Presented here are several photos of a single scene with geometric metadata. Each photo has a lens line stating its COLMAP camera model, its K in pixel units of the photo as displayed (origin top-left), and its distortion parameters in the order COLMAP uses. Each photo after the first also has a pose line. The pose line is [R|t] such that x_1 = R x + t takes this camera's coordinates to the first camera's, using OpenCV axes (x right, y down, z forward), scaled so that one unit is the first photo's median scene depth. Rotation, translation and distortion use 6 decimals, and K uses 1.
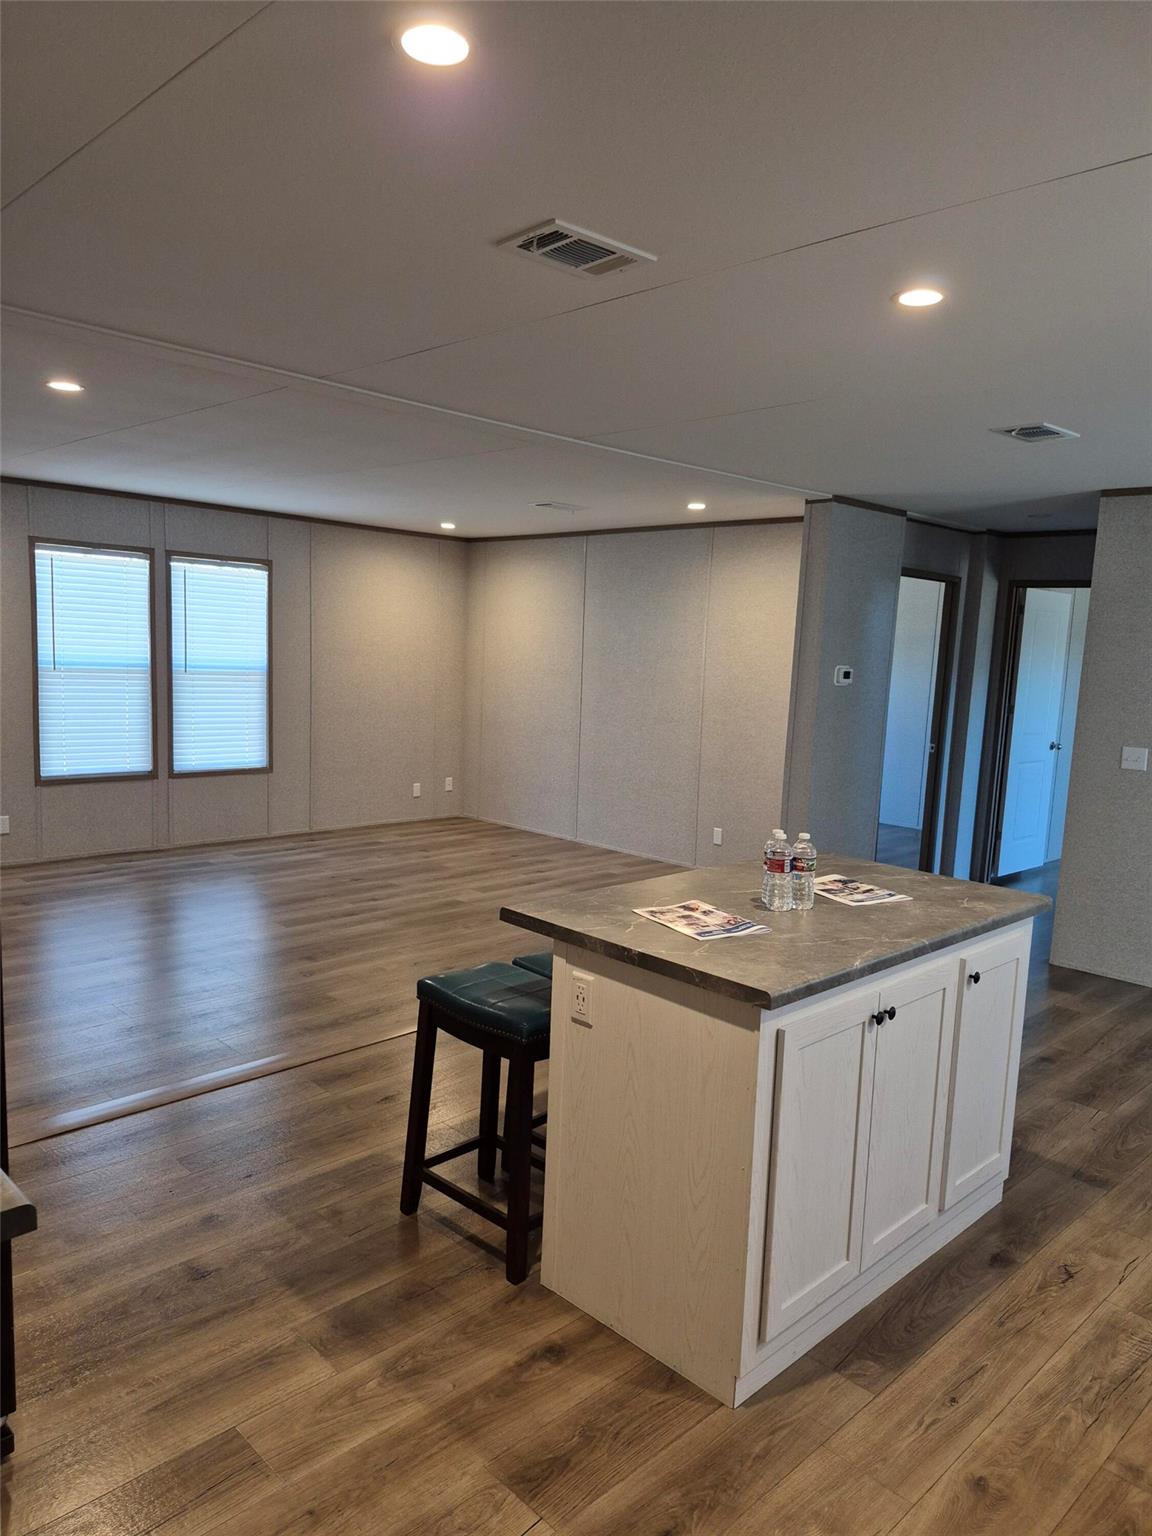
lens RADIAL K [[1072.0, 0, 557.1], [0, 1072.0, 776.0], [0, 0, 1]] dist [0.093341, -0.091148]
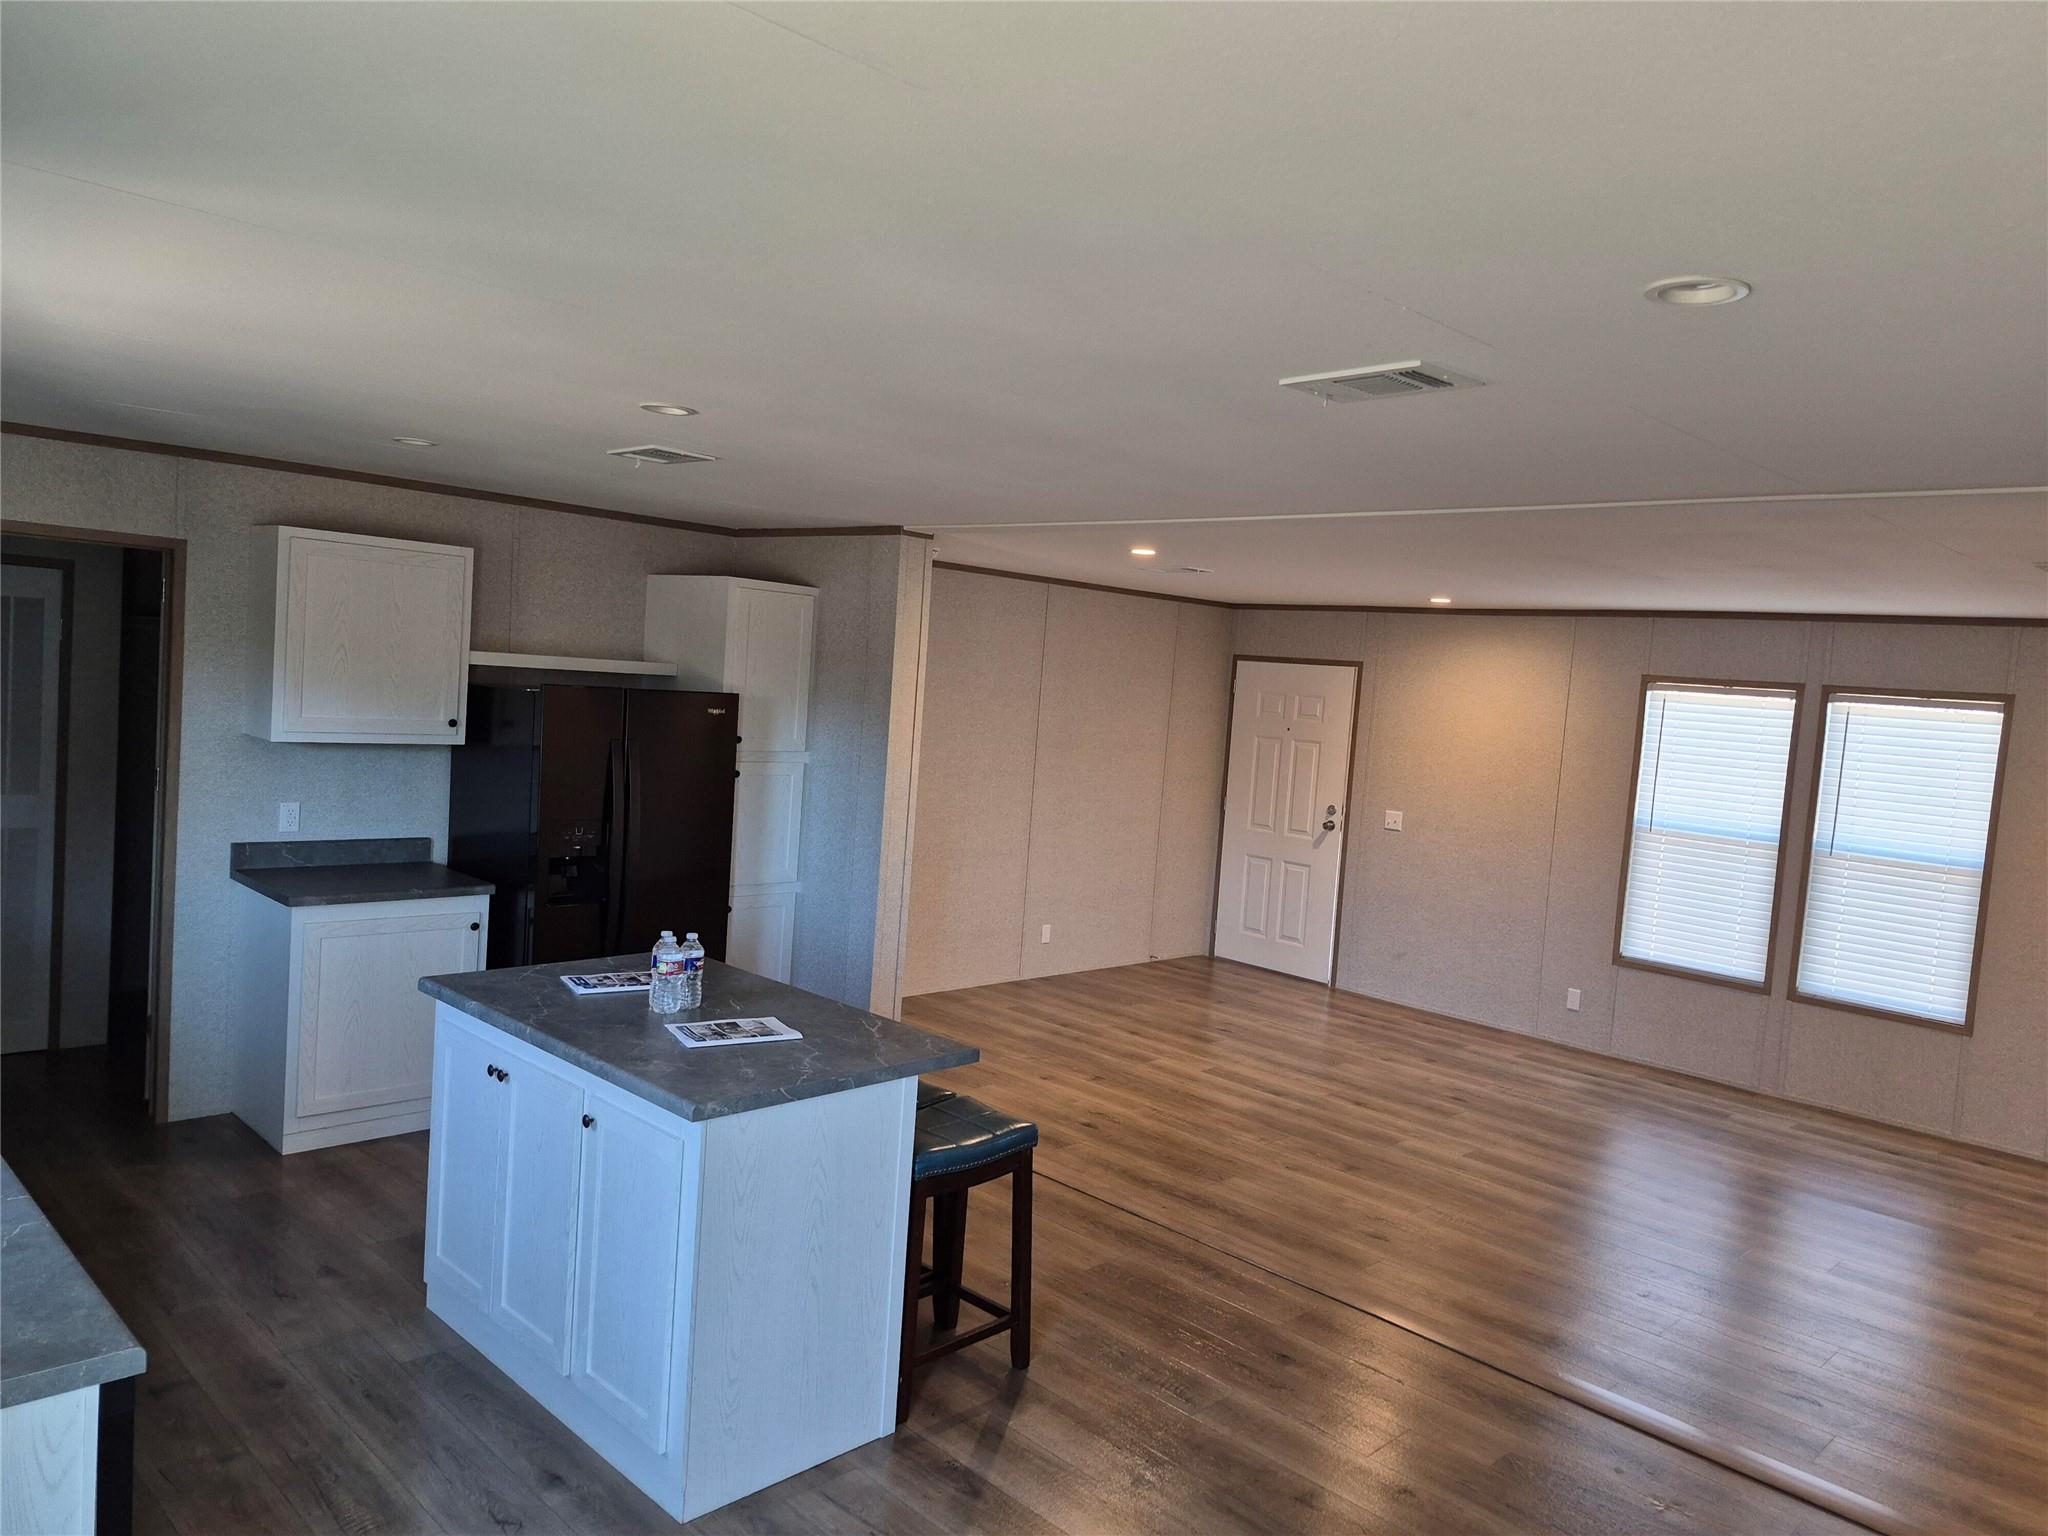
lens RADIAL K [[1429.3, 0, 1043.0], [0, 1429.3, 786.1], [0, 0, 1]] dist [0.093341, -0.091148]
pose [[0.032865, 0.043027, -0.998533, 0.590765], [-0.196521, 0.979847, 0.035754, -0.075388], [0.979949, 0.195058, 0.040659, 0.465694]]
